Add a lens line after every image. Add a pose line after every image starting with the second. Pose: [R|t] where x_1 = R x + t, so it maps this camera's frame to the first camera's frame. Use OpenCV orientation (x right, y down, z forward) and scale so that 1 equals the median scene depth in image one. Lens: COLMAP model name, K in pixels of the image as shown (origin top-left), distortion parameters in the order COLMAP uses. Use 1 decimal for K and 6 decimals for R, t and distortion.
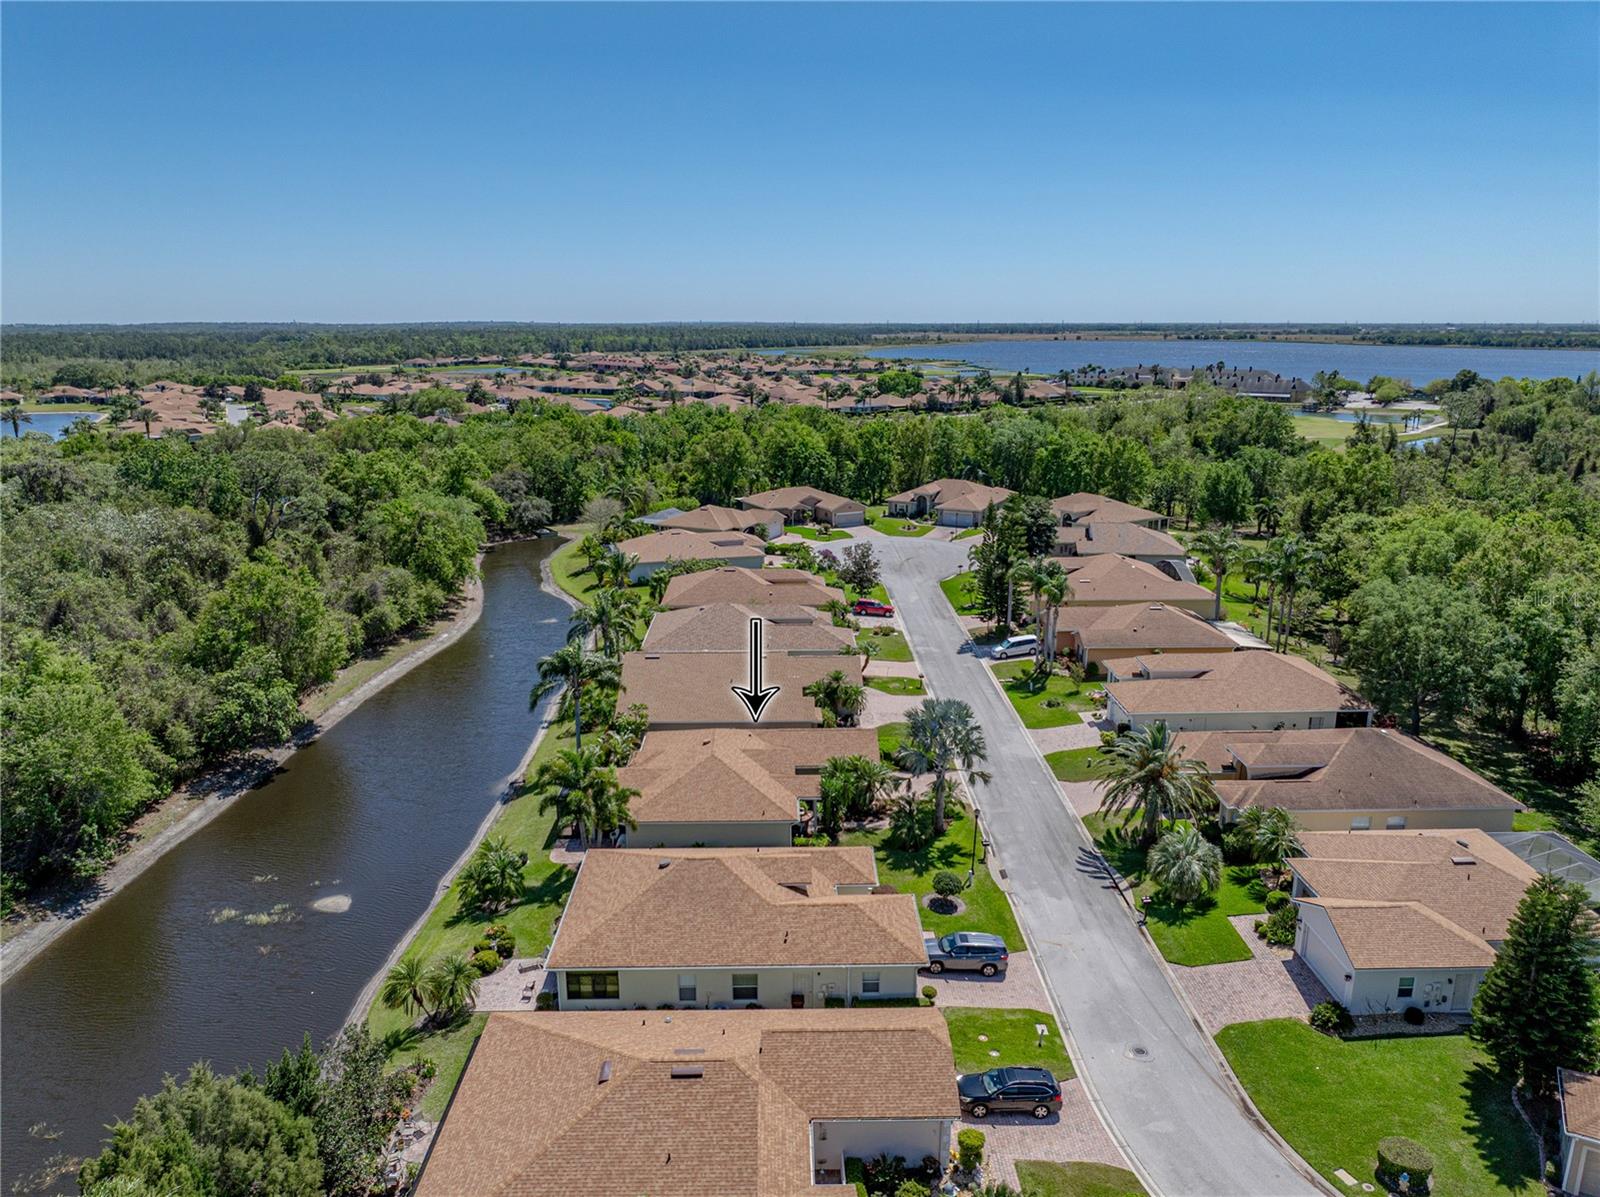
lens RADIAL K [[1129.2, 0, 800.0], [0, 1129.2, 598.5], [0, 0, 1]] dist [-0.021966, 0.007787]
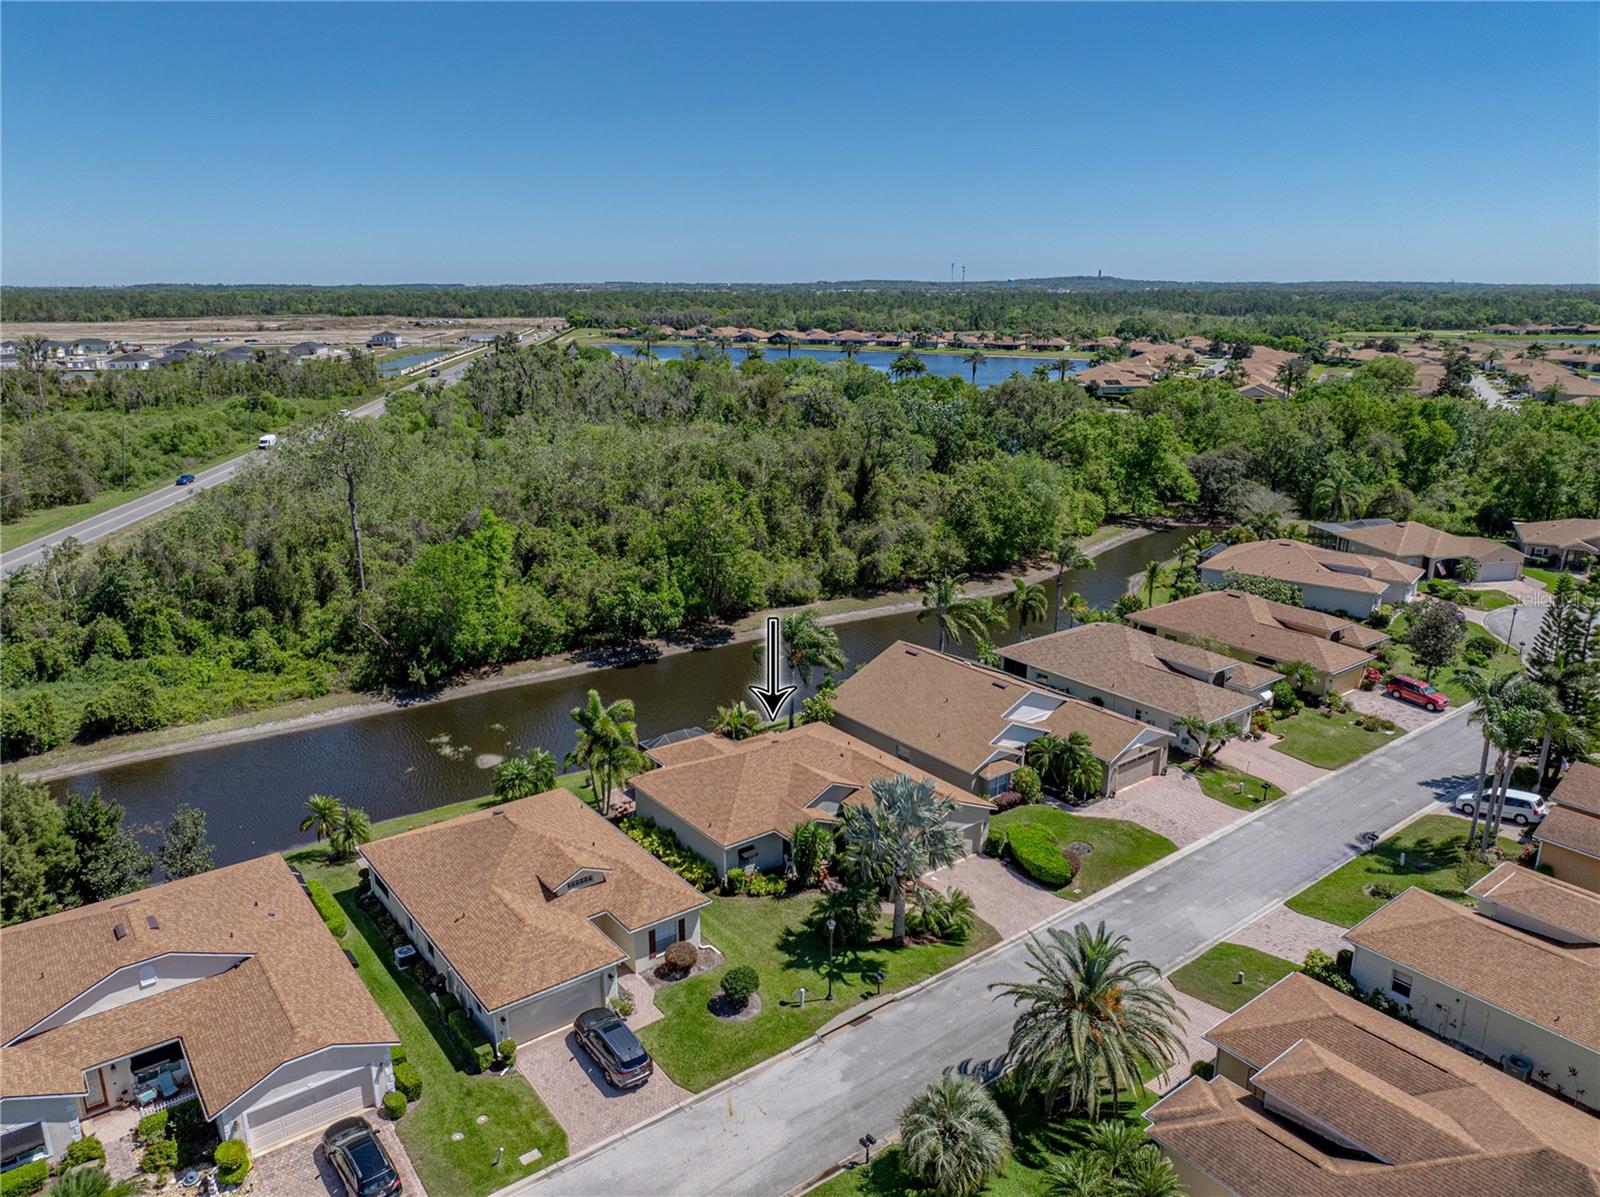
lens RADIAL K [[1129.2, 0, 800.0], [0, 1129.2, 598.5], [0, 0, 1]] dist [-0.021966, 0.007787]
pose [[0.589248, 0.218929, -0.777725, 0.463997], [-0.192278, 0.972931, 0.128199, -0.080854], [0.784739, 0.073999, 0.615393, 0.331146]]
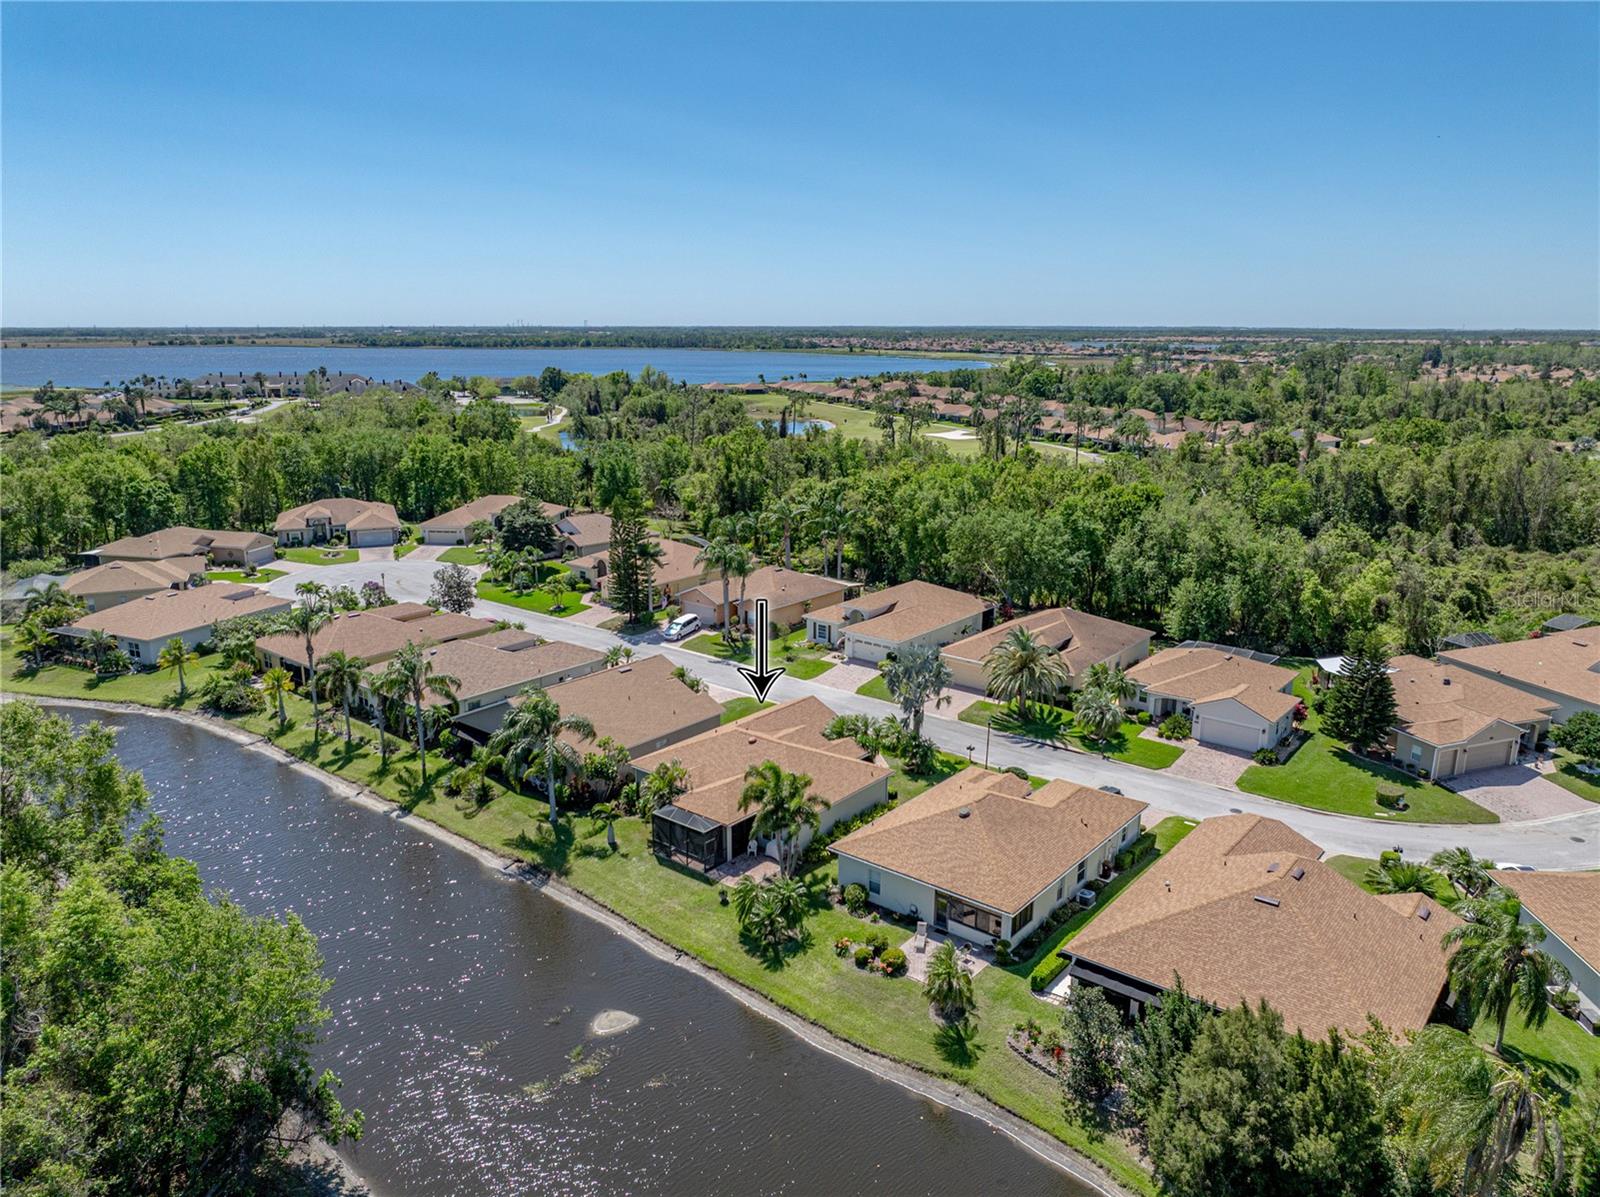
lens RADIAL K [[1154.3, 0, 800.0], [0, 1154.3, 598.5], [0, 0, 1]] dist [-0.021534, 0.003865]
pose [[0.635839, -0.173395, 0.752093, -0.616615], [0.179484, 0.980942, 0.074416, -0.050260], [-0.750663, 0.087672, 0.654843, 0.210979]]
